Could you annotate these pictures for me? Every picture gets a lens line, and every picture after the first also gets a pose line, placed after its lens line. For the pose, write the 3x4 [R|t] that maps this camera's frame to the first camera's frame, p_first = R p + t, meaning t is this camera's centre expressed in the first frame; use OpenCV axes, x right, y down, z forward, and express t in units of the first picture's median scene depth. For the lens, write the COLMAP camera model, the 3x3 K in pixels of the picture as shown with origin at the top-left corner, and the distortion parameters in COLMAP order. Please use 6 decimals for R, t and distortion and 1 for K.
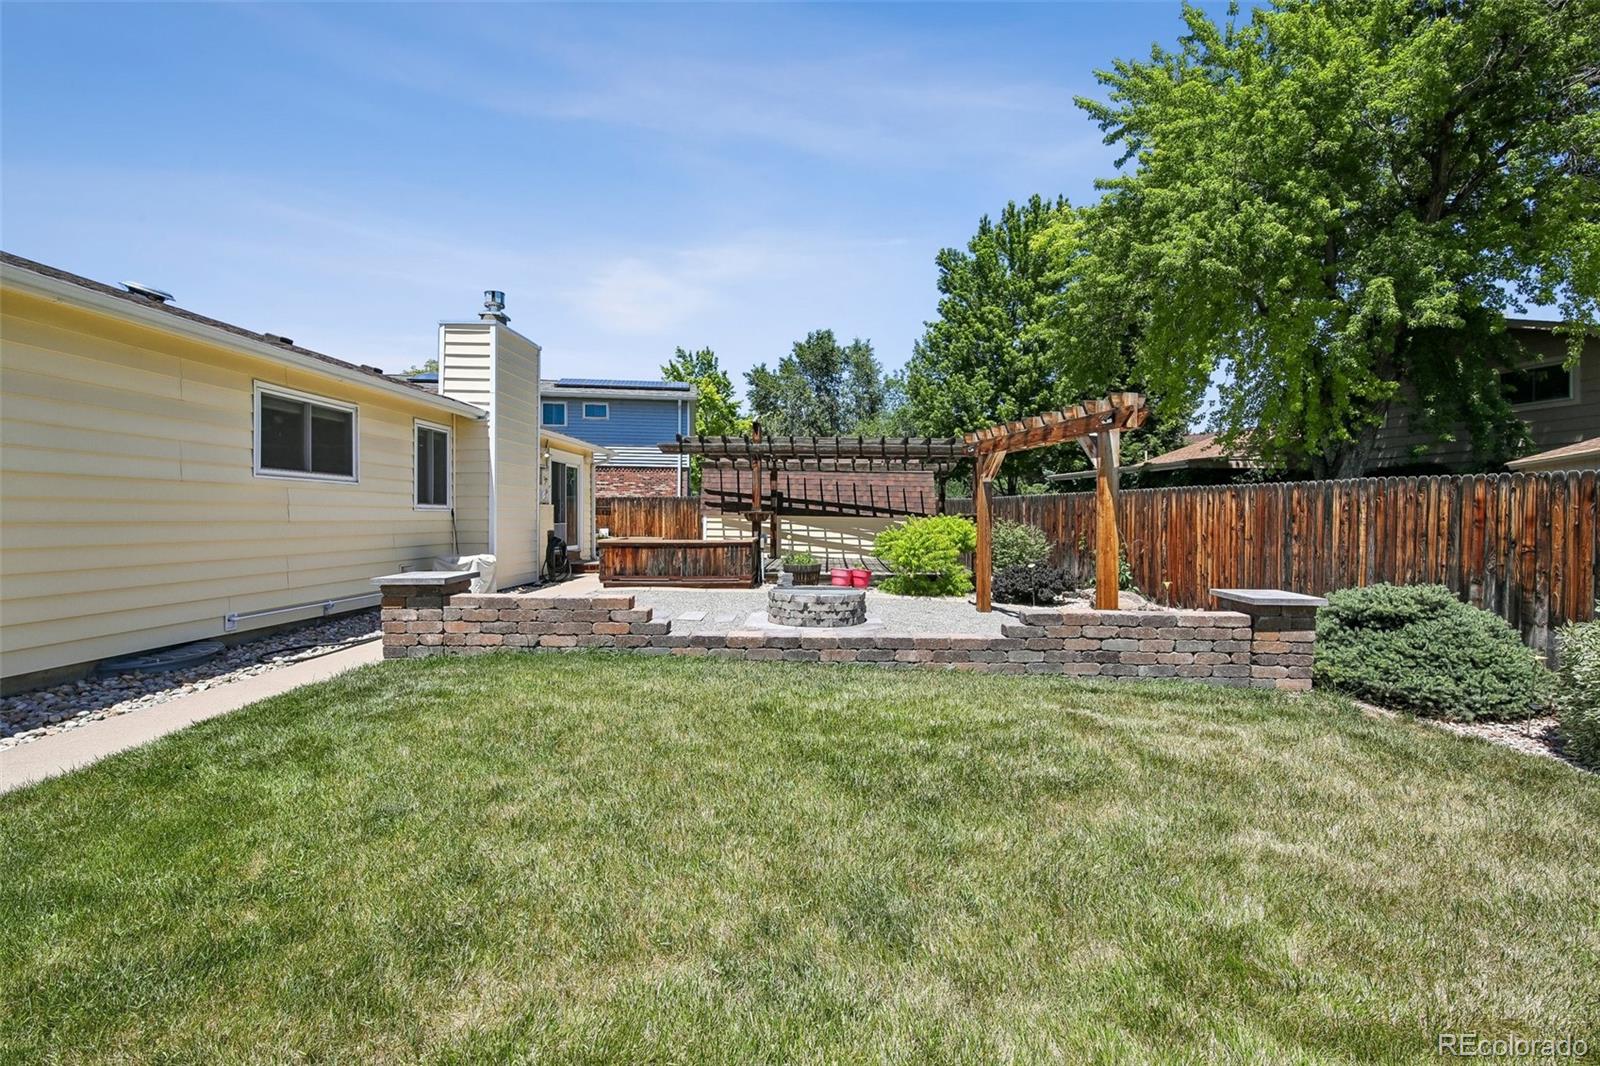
lens RADIAL K [[695.8, 0, 803.6], [0, 695.8, 518.7], [0, 0, 1]] dist [0.006734, -0.010142]
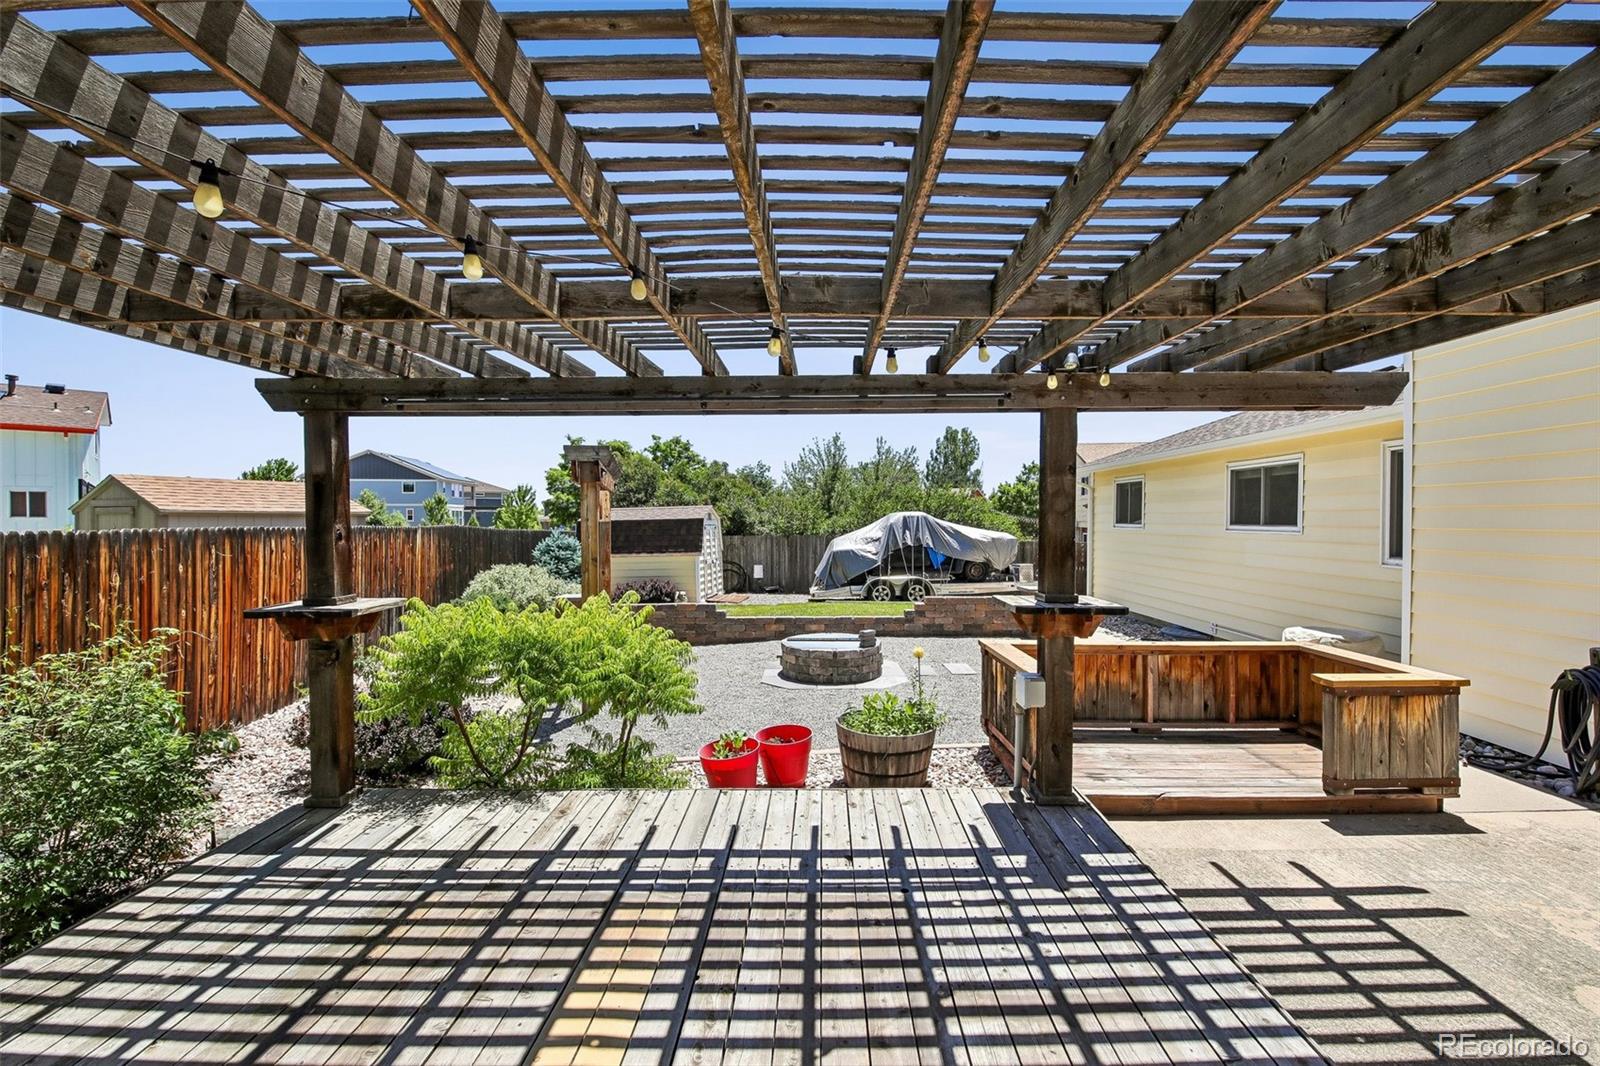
lens RADIAL K [[695.8, 0, 803.6], [0, 695.8, 518.7], [0, 0, 1]] dist [0.006734, -0.010142]
pose [[-0.999985, -0.004679, -0.002838, 0.051093], [-0.004687, 0.999984, 0.003030, -0.060291], [0.002824, 0.003044, -0.999991, 1.680284]]
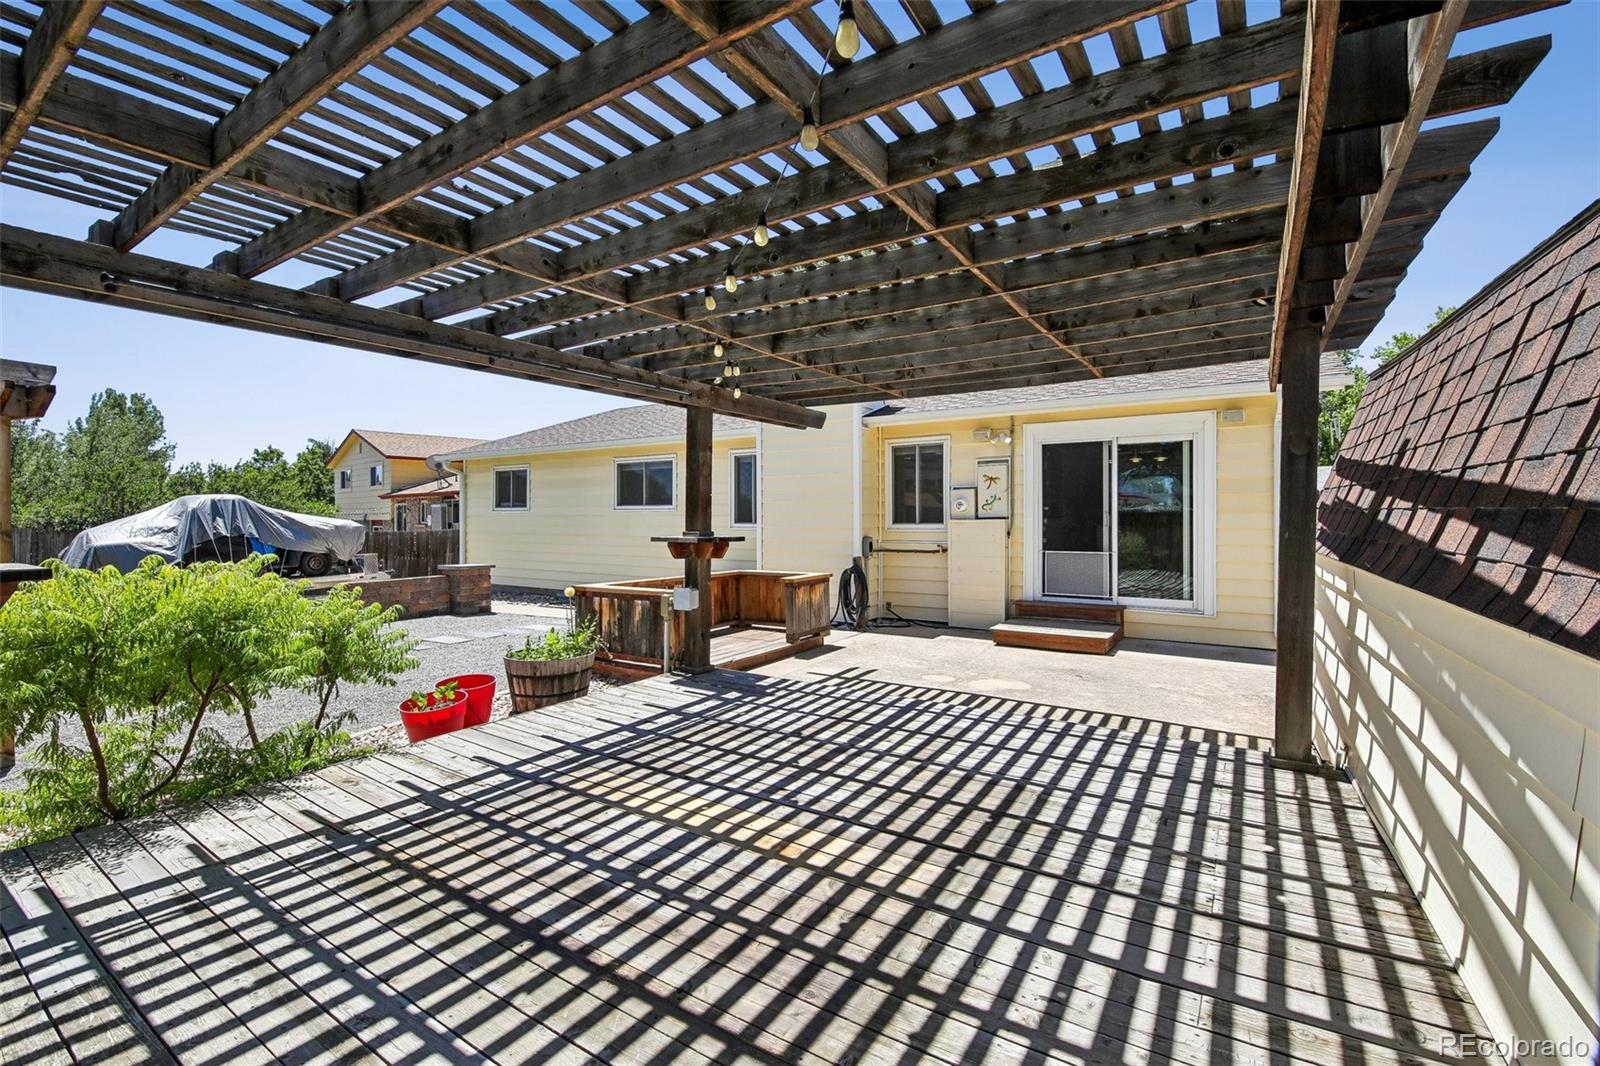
lens RADIAL K [[695.8, 0, 803.6], [0, 695.8, 518.7], [0, 0, 1]] dist [0.006734, -0.010142]
pose [[-0.535414, -0.002134, -0.844587, 0.350171], [-0.005153, 0.999986, 0.000740, -0.030065], [0.844574, 0.004748, -0.535418, 1.672539]]
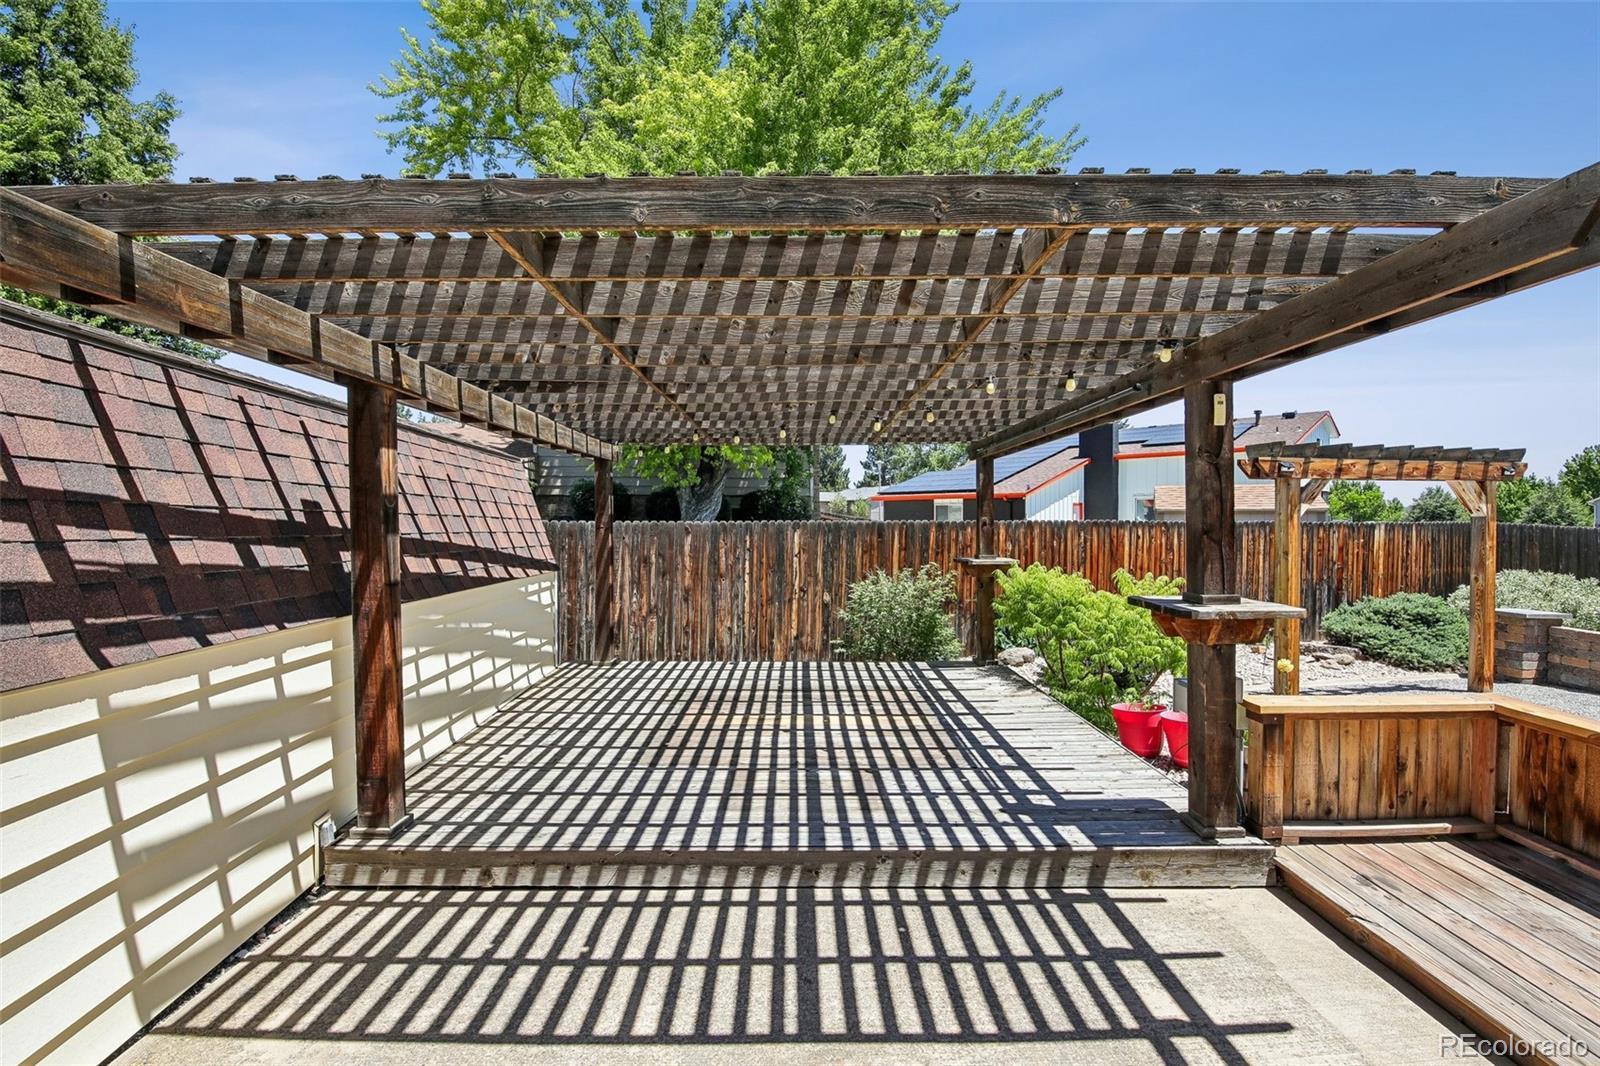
lens RADIAL K [[695.8, 0, 803.6], [0, 695.8, 518.7], [0, 0, 1]] dist [0.006734, -0.010142]
pose [[-0.023573, -0.005381, 0.999708, -0.419267], [0.005534, 0.999969, 0.005513, -0.058095], [-0.999707, 0.005662, -0.023542, 1.498271]]
